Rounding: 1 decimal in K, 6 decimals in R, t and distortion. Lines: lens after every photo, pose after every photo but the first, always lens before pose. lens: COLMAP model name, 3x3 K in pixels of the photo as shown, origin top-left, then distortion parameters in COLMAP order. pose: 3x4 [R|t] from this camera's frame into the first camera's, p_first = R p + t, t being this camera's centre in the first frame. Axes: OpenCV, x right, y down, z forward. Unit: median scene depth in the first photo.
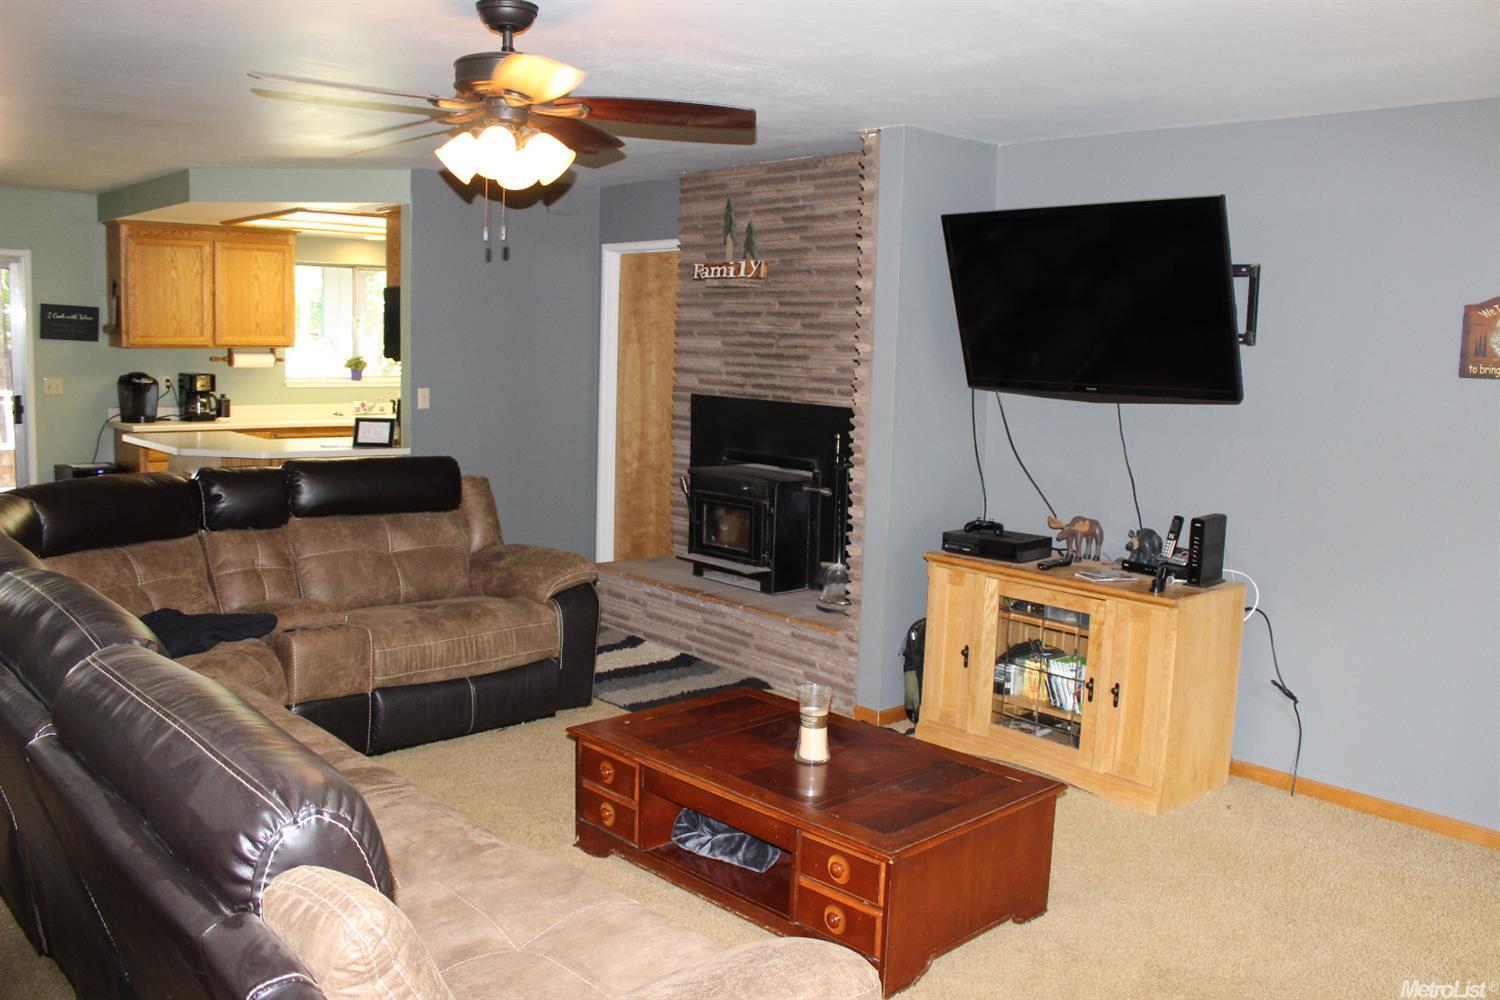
lens RADIAL K [[1271.7, 0, 752.5], [0, 1271.7, 485.2], [0, 0, 1]] dist [-0.132267, 0.028979]
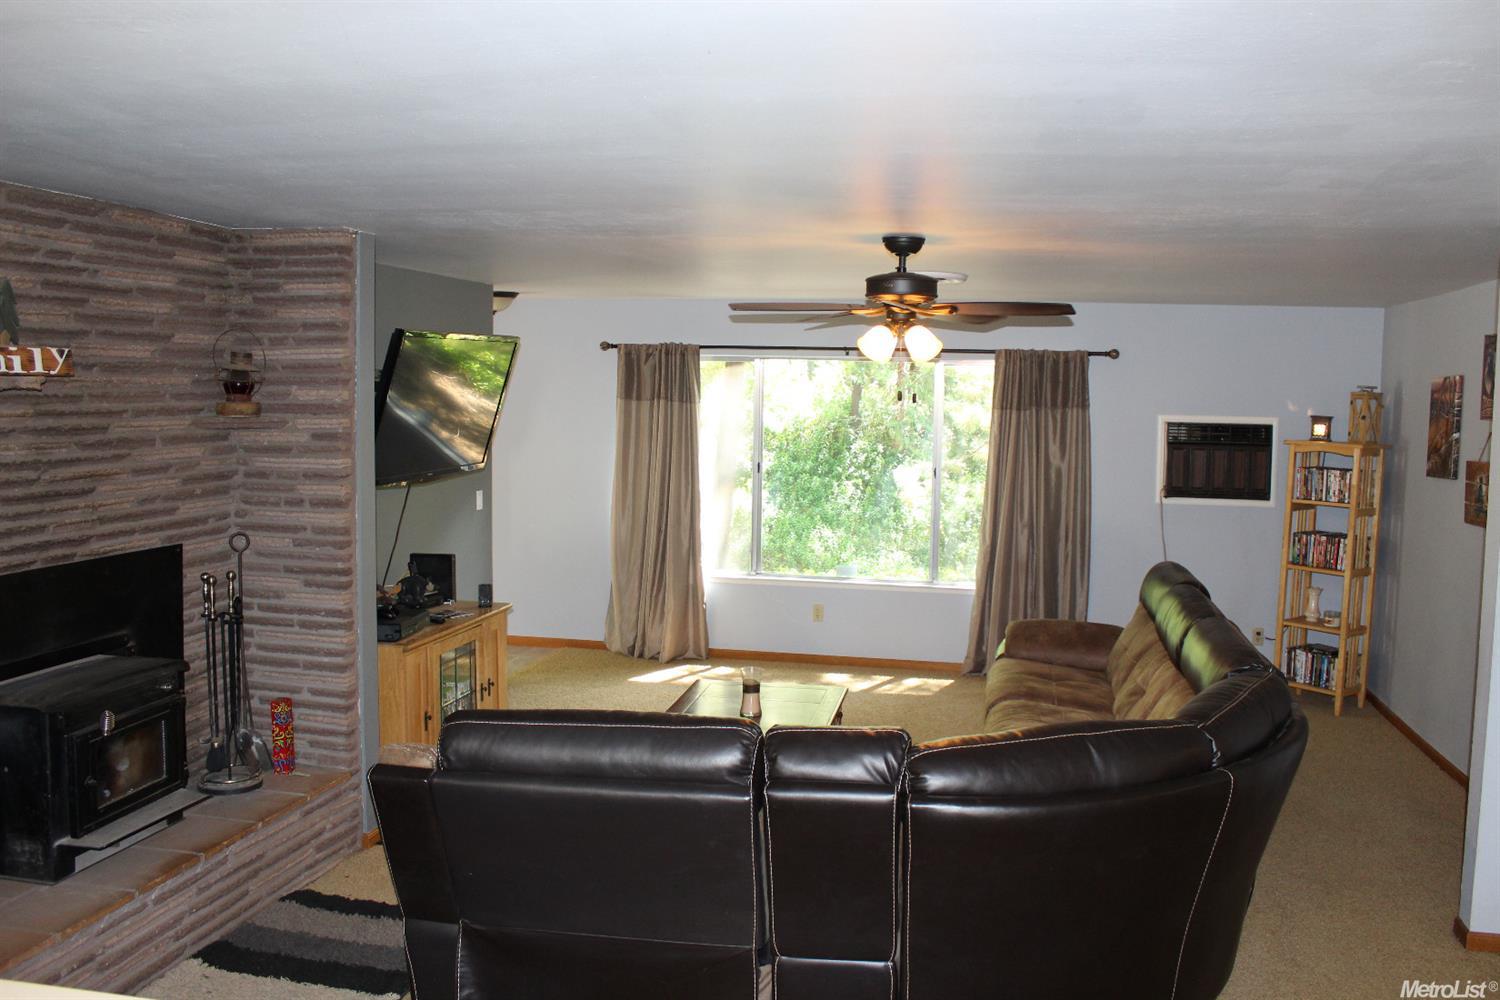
lens RADIAL K [[1271.7, 0, 748.7], [0, 1271.7, 507.3], [0, 0, 1]] dist [-0.132267, 0.028979]
pose [[-0.592309, -0.119626, 0.796781, -0.698342], [0.054095, 0.980781, 0.187465, -0.197475], [-0.803893, 0.154139, -0.574454, 1.098734]]
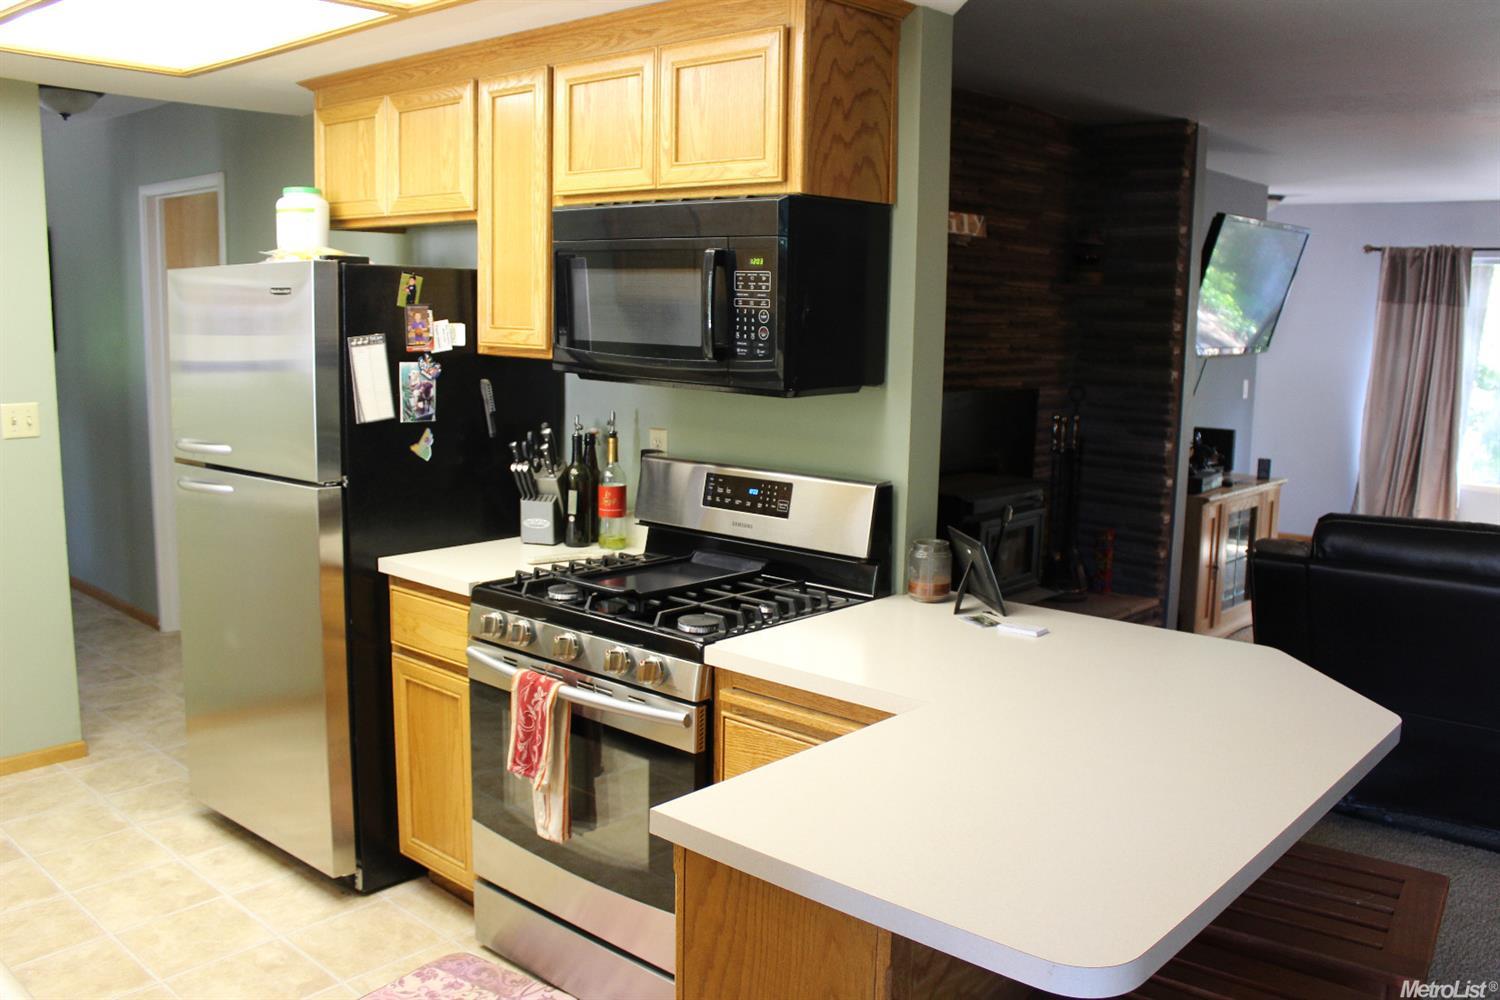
lens RADIAL K [[1271.7, 0, 751.0], [0, 1271.7, 503.1], [0, 0, 1]] dist [-0.132267, 0.028979]
pose [[-0.120356, -0.188499, 0.974670, -0.774816], [0.085102, 0.976234, 0.199310, -0.172670], [-0.989076, 0.106935, -0.101454, 1.249795]]
